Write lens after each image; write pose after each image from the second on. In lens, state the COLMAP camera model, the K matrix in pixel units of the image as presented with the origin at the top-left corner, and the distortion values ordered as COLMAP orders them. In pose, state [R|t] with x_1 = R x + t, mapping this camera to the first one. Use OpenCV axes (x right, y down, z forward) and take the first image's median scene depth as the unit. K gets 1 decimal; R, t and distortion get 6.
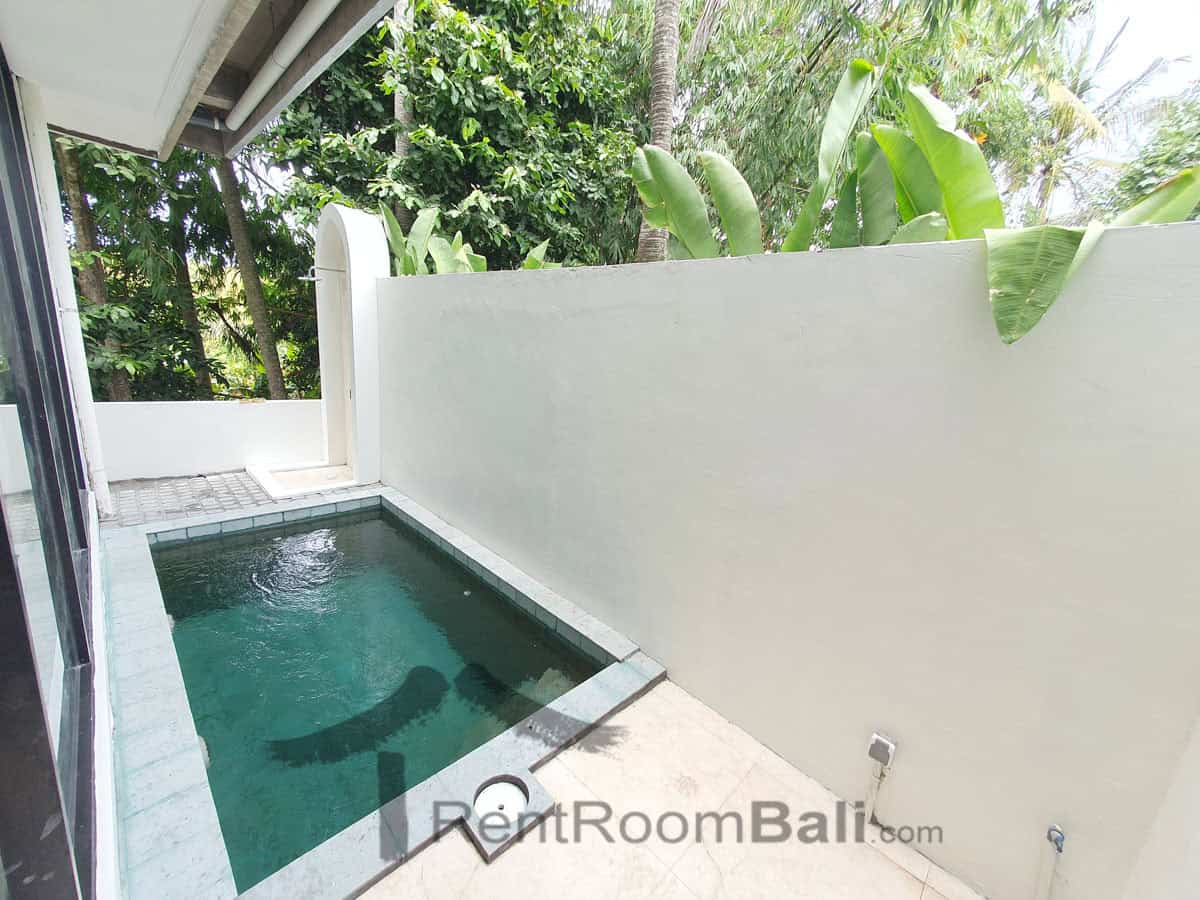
lens RADIAL K [[471.2, 0, 601.2], [0, 471.2, 447.8], [0, 0, 1]] dist [-0.000008, -0.000037]
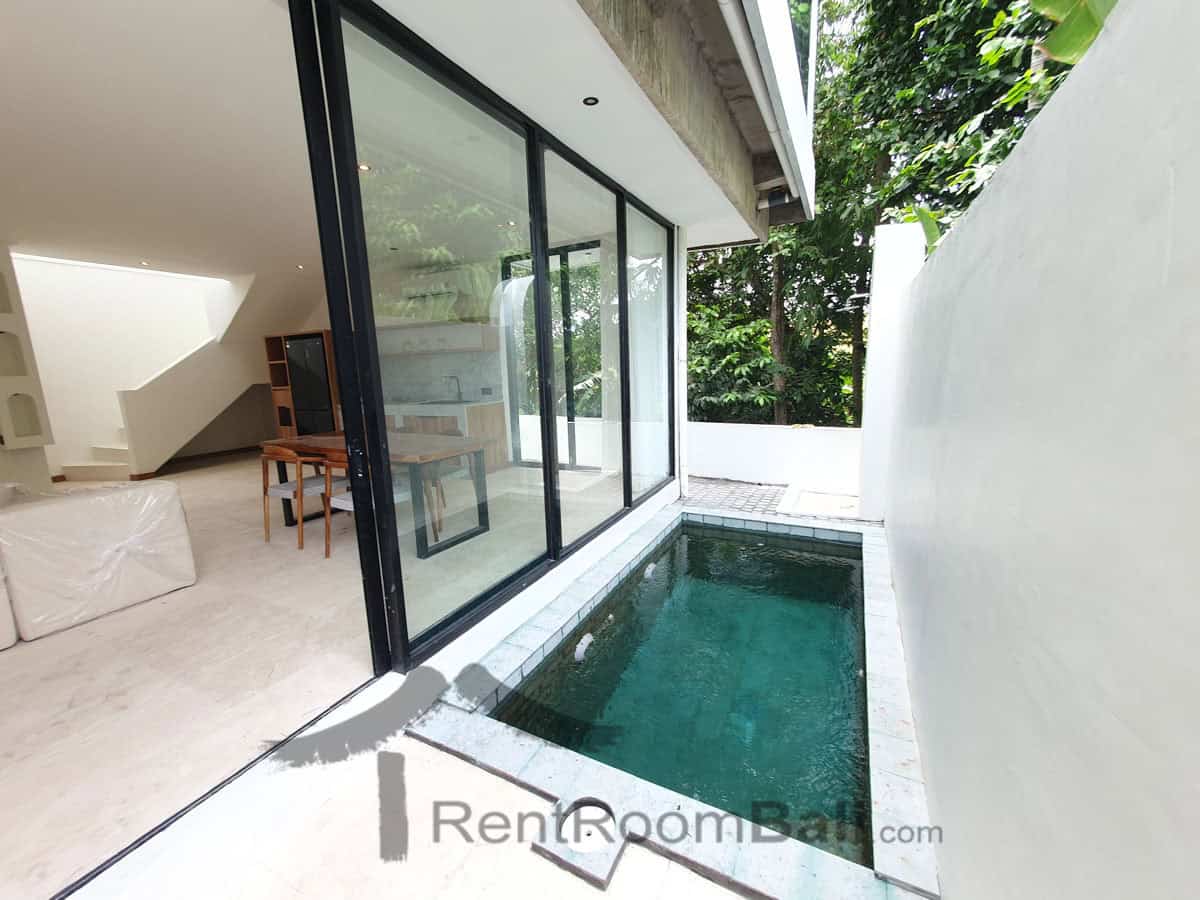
lens RADIAL K [[471.2, 0, 599.5], [0, 471.2, 456.0], [0, 0, 1]] dist [-0.000008, -0.000037]
pose [[0.279494, 0.092186, -0.955712, 0.258408], [-0.149718, 0.987389, 0.051457, -0.017943], [0.948403, 0.128706, 0.289771, 0.256143]]
